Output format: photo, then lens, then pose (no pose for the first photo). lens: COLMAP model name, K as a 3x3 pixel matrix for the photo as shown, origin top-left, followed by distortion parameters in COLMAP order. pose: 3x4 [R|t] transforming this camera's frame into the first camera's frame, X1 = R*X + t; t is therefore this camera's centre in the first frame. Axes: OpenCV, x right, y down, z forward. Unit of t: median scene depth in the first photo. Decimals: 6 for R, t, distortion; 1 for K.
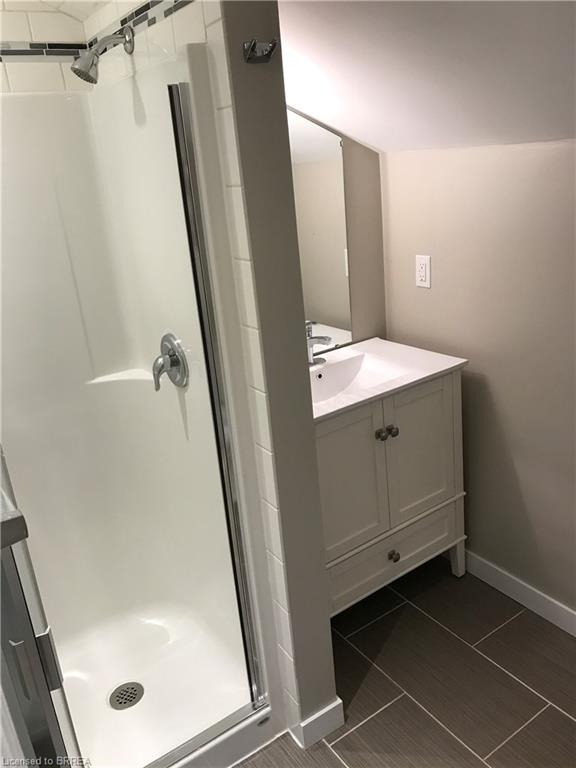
lens RADIAL K [[626.8, 0, 288.0], [0, 626.8, 384.0], [0, 0, 1]] dist [0.063138, -0.002433]
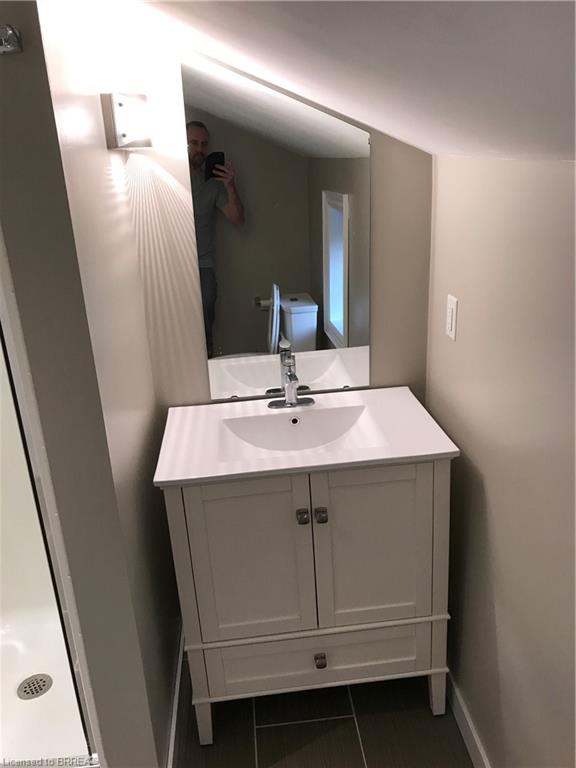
lens RADIAL K [[639.6, 0, 288.0], [0, 639.6, 384.0], [0, 0, 1]] dist [0.012305, -0.007636]
pose [[0.875812, 0.213345, -0.432939, 0.394378], [-0.193028, 0.976969, 0.090949, -0.134076], [0.442372, 0.003915, 0.896823, 0.235223]]
